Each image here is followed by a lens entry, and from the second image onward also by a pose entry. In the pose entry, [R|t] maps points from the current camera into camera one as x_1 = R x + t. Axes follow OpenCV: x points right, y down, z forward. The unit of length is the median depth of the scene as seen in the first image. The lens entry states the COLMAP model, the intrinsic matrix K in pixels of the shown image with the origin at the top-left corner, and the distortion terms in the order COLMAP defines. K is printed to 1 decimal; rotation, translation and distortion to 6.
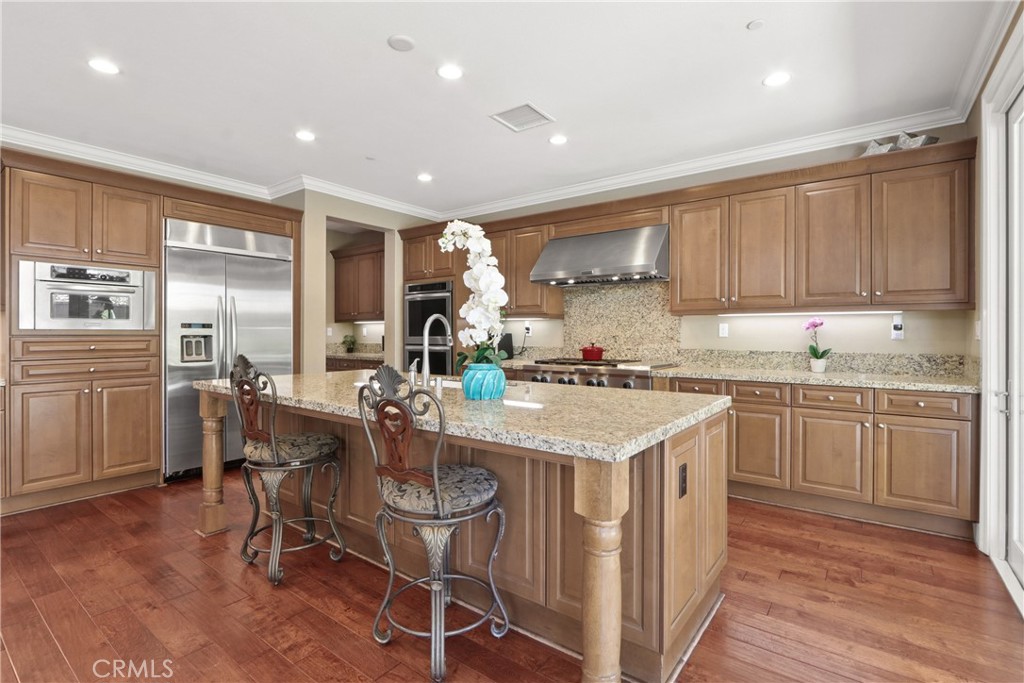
lens RADIAL K [[479.4, 0, 517.3], [0, 479.4, 333.2], [0, 0, 1]] dist [-0.011908, 0.000182]
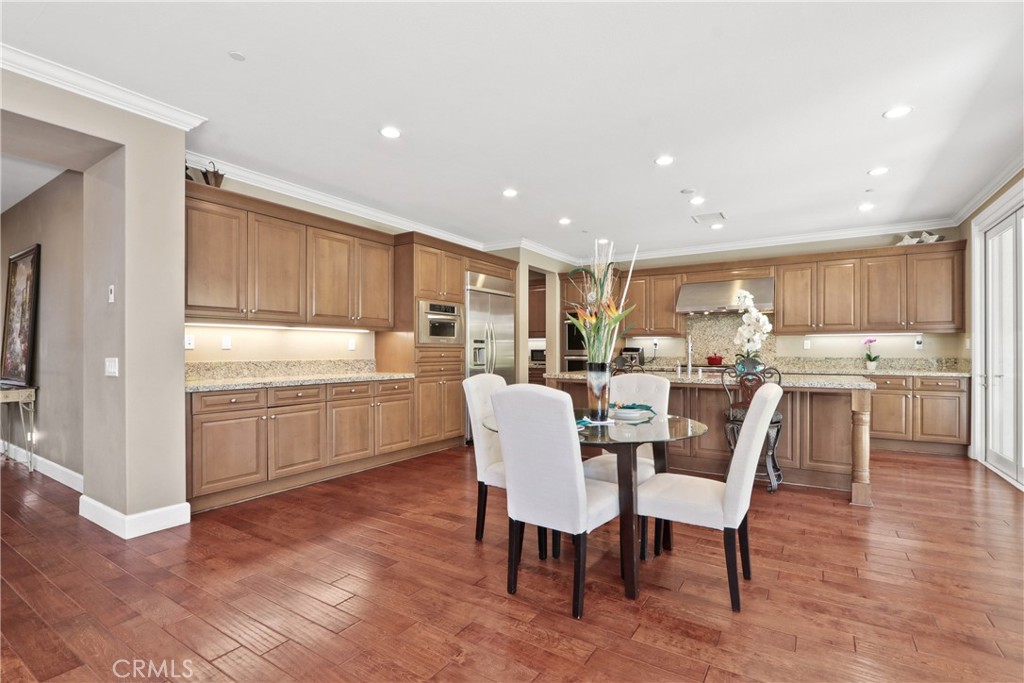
lens RADIAL K [[479.4, 0, 512.5], [0, 479.4, 350.8], [0, 0, 1]] dist [-0.011908, 0.000182]
pose [[0.997380, -0.000695, 0.072339, -0.753877], [0.000754, 0.999999, -0.000786, 0.016649], [-0.072339, 0.000839, 0.997380, -0.579496]]
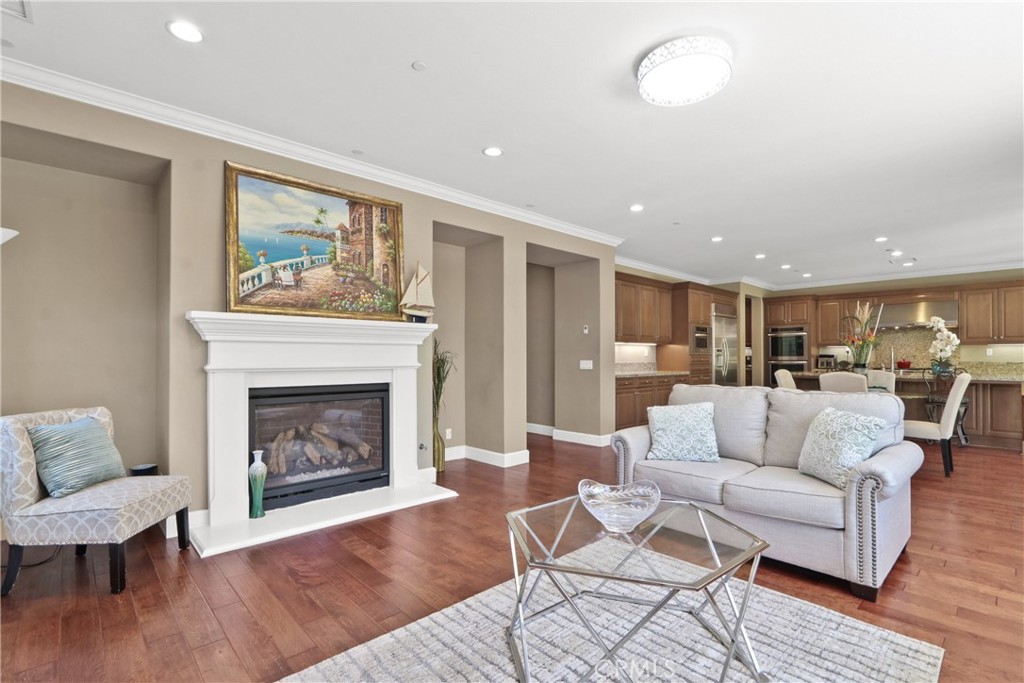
lens RADIAL K [[479.4, 0, 504.5], [0, 479.4, 352.2], [0, 0, 1]] dist [-0.011908, 0.000182]
pose [[0.984659, -0.000431, -0.174487, -1.411155], [-0.001004, 0.999966, -0.008135, 0.012960], [0.174485, 0.008186, 0.984626, -1.510682]]
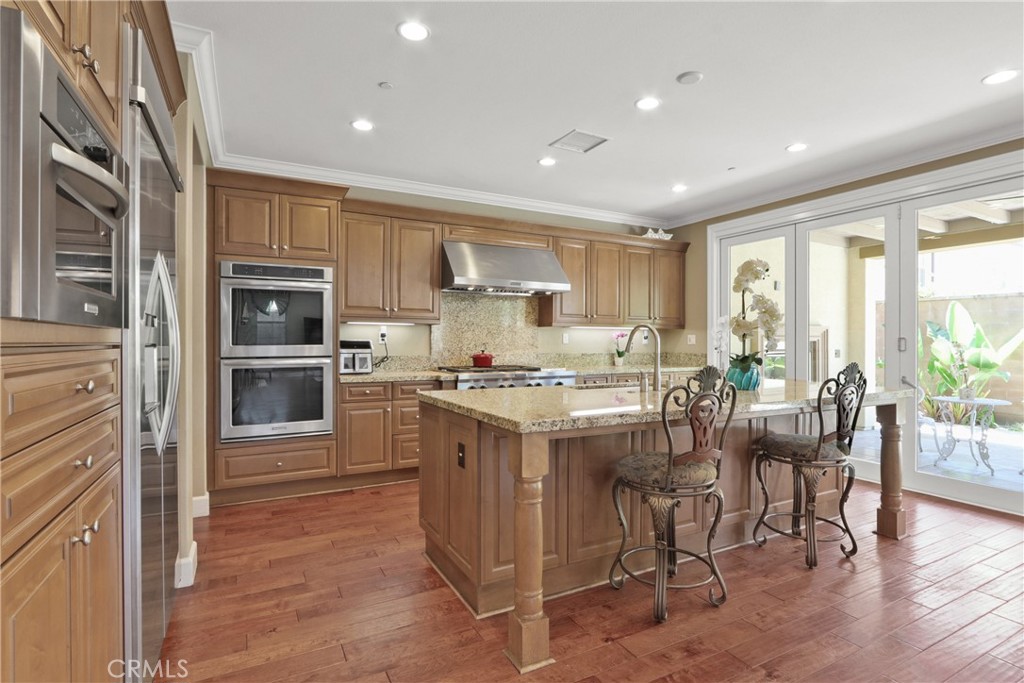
lens RADIAL K [[501.3, 0, 510.6], [0, 501.3, 337.2], [0, 0, 1]] dist [-0.002307, -0.000037]
pose [[0.442673, -0.000501, 0.896683, -1.008649], [-0.008916, 0.999948, 0.004961, -0.017408], [-0.896639, -0.010191, 0.442646, 0.602291]]
